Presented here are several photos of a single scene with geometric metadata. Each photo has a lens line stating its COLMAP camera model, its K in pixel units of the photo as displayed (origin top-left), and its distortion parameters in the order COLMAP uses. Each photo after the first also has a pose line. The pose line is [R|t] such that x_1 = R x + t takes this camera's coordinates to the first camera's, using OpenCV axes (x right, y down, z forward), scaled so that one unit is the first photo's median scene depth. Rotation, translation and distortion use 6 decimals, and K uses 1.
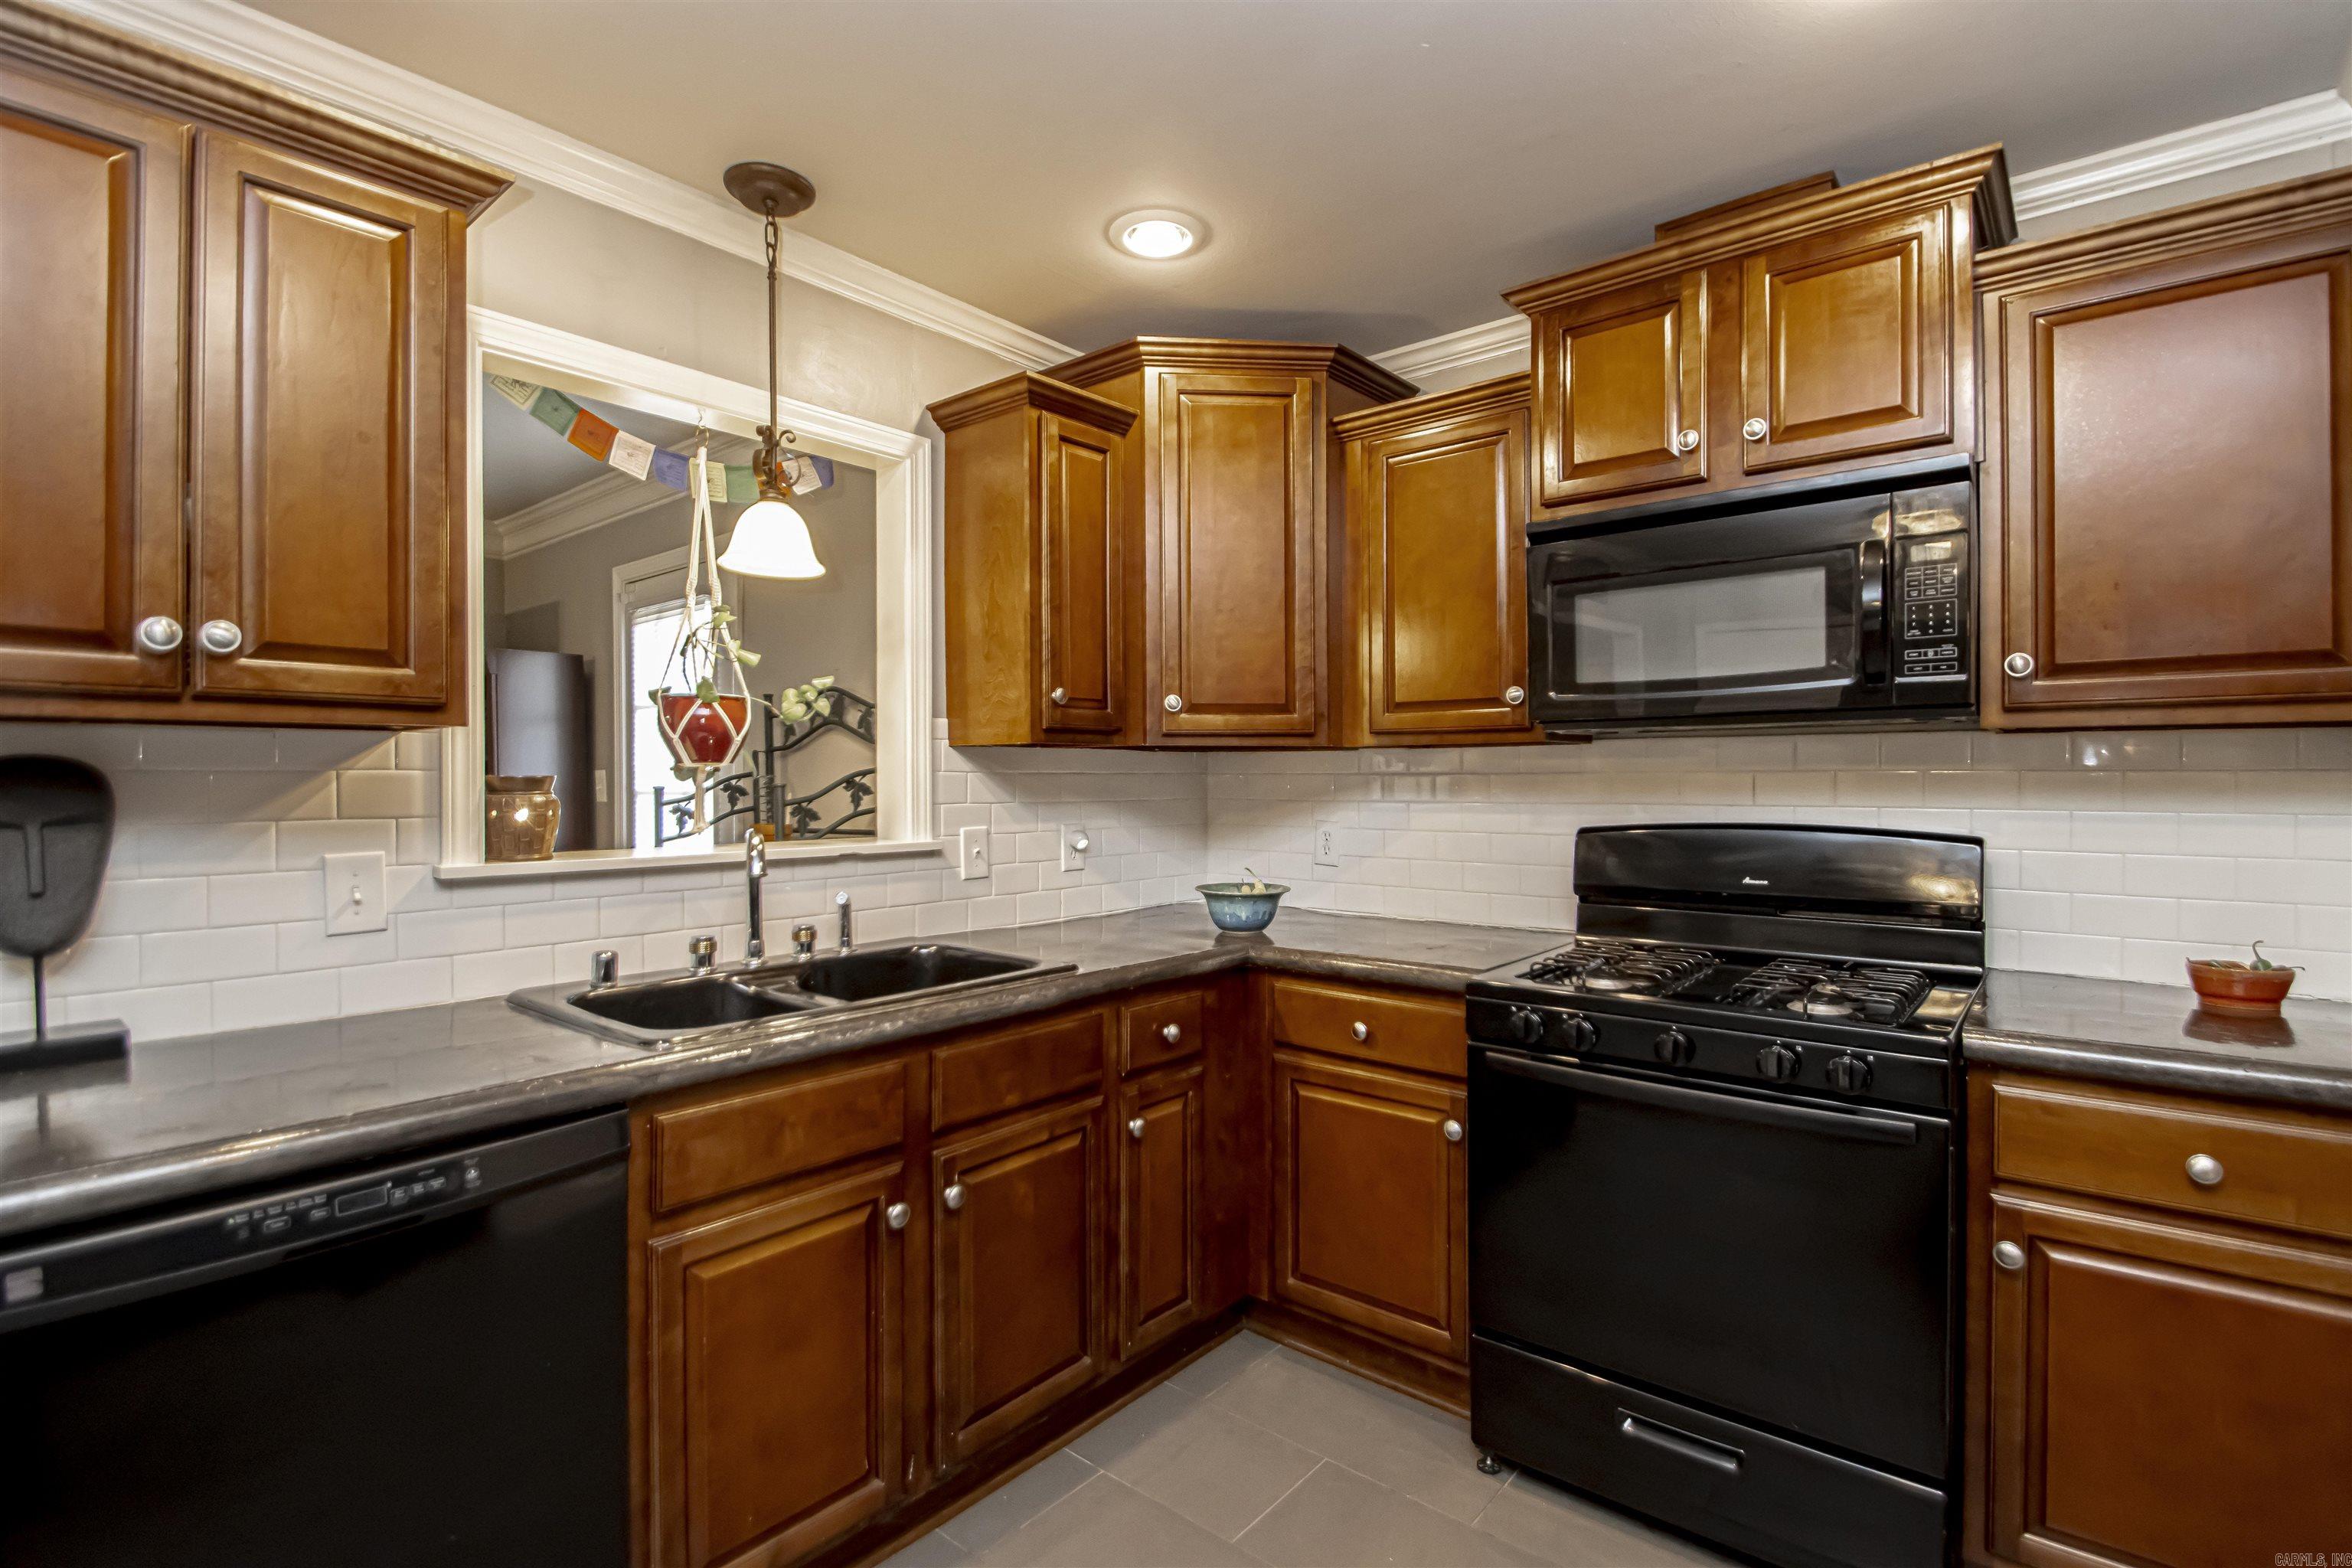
lens RADIAL K [[1088.1, 0, 1170.2], [0, 1088.1, 781.5], [0, 0, 1]] dist [0.002040, 0.000262]
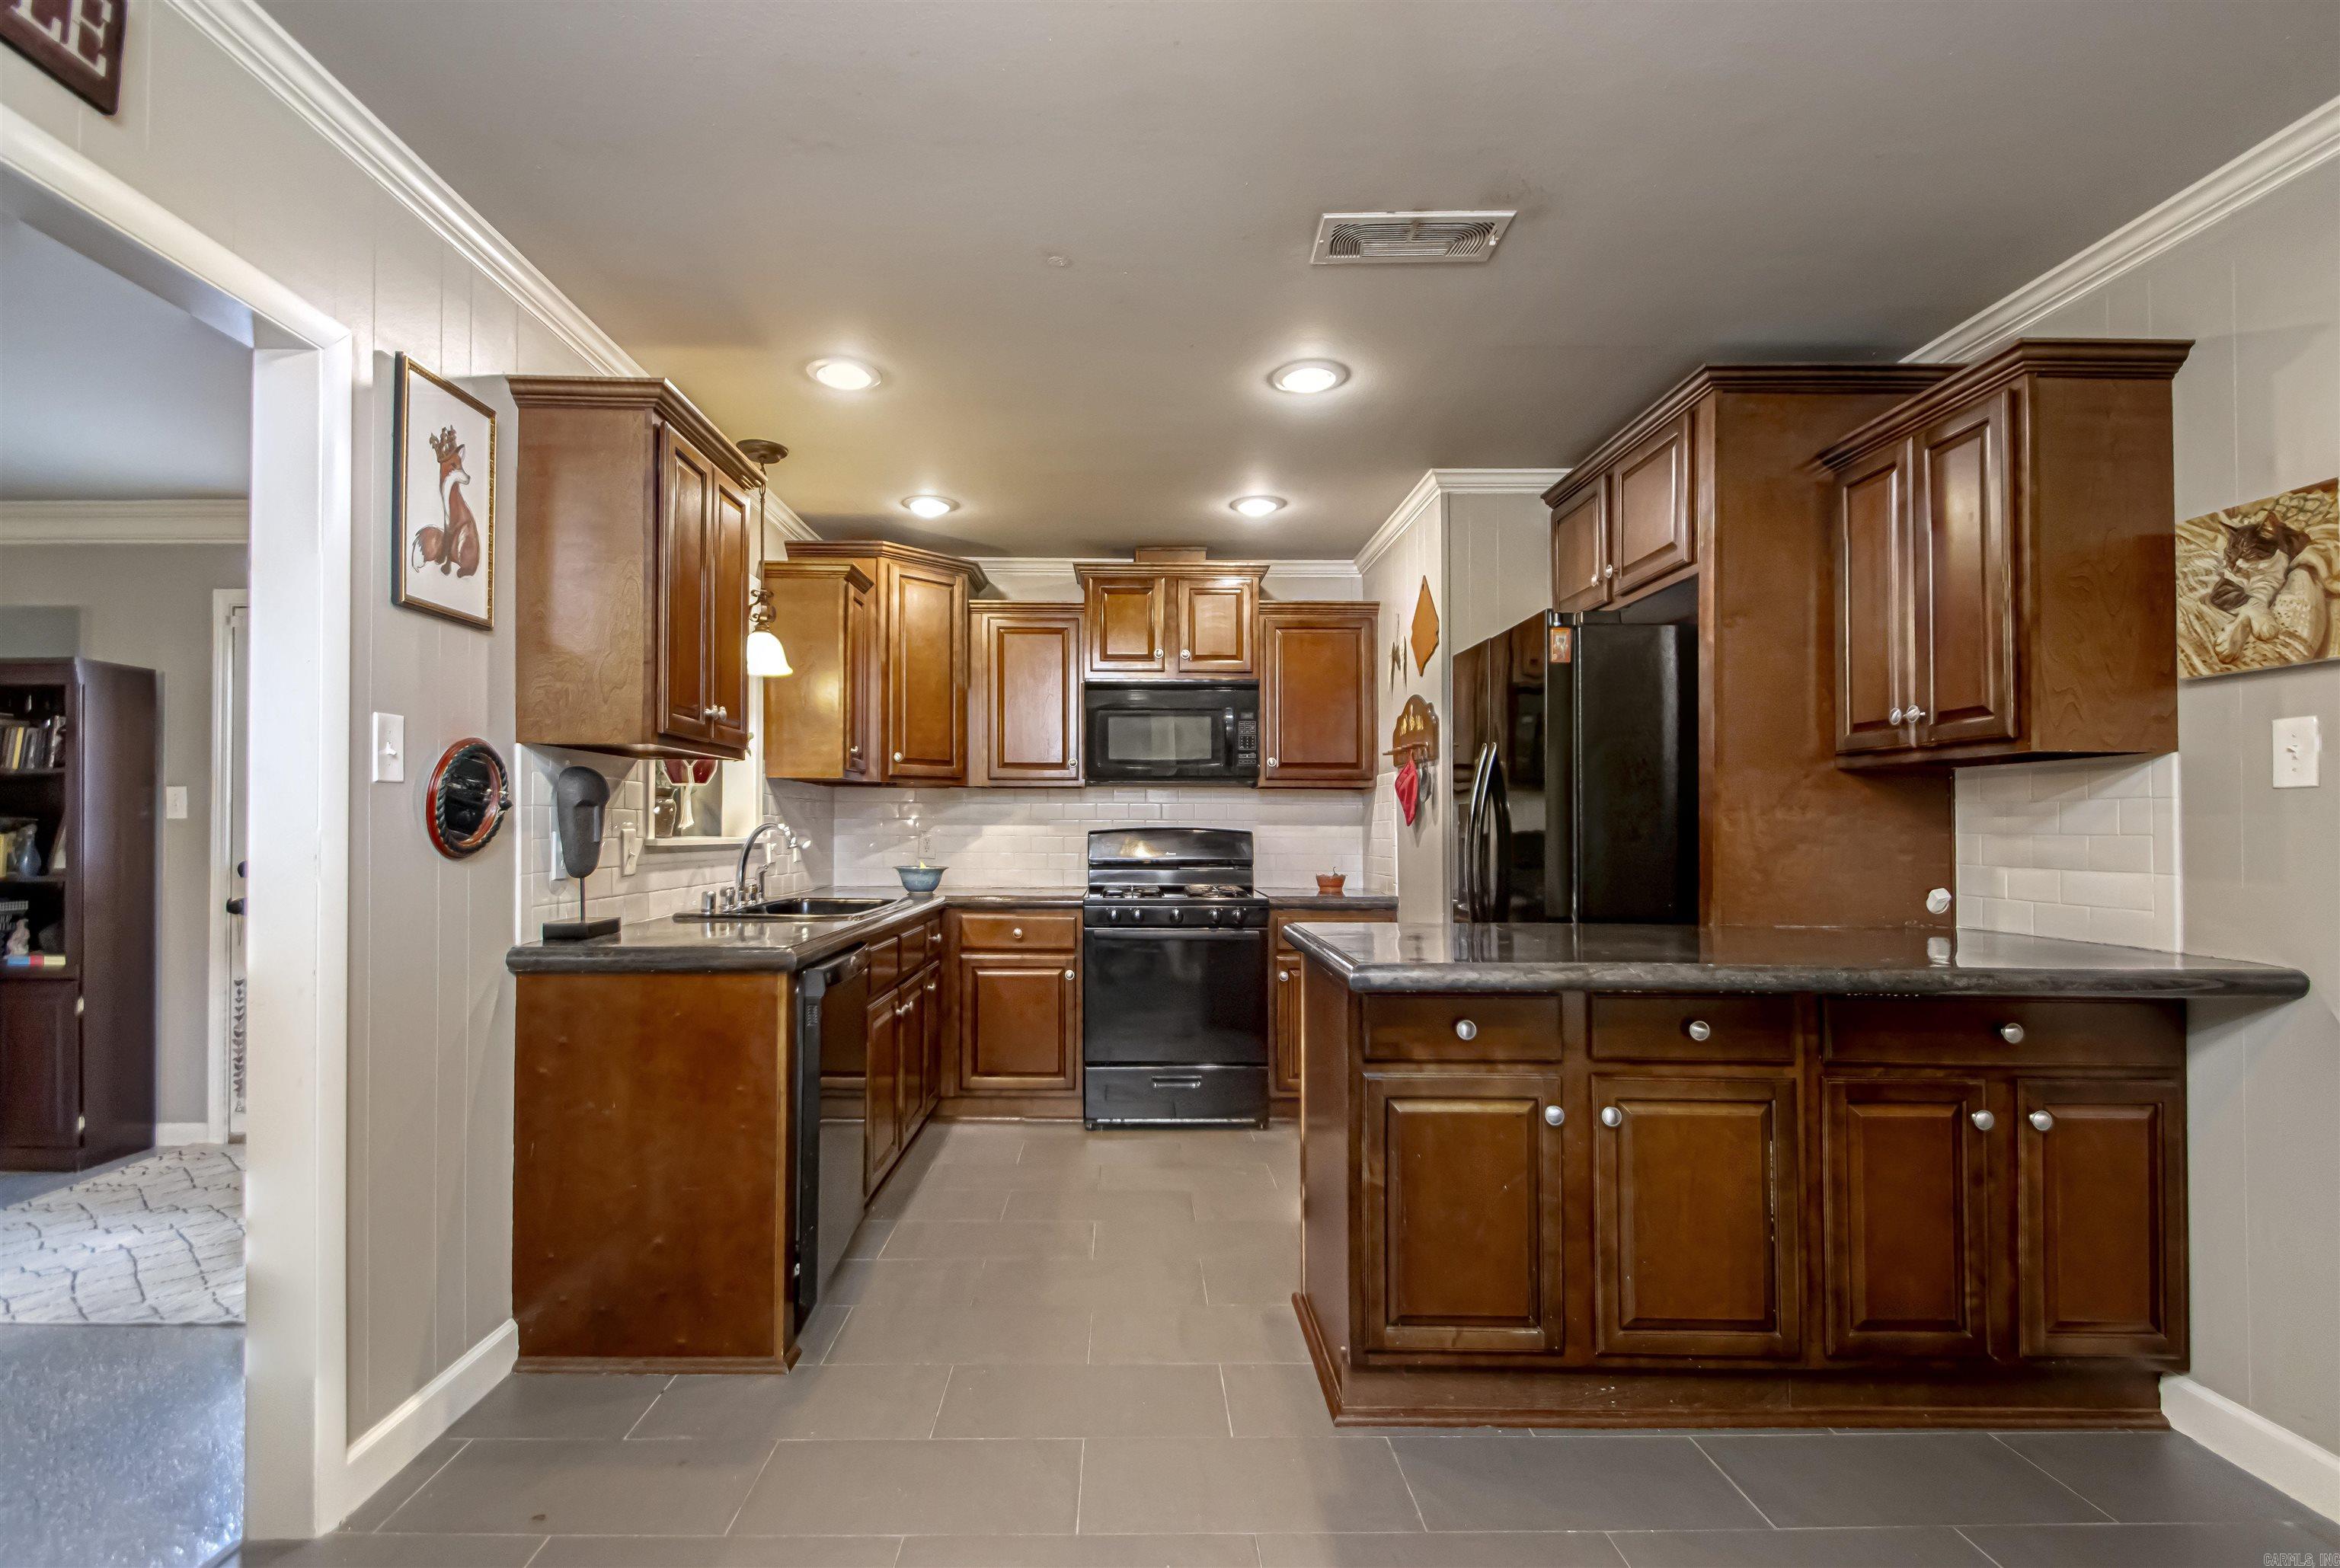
lens RADIAL K [[1082.4, 0, 1162.6], [0, 1082.4, 801.3], [0, 0, 1]] dist [0.002040, 0.000262]
pose [[0.746295, 0.017810, 0.665377, -0.976940], [-0.004528, 0.999755, -0.021682, 0.036606], [-0.665600, 0.013168, 0.746192, -0.646261]]
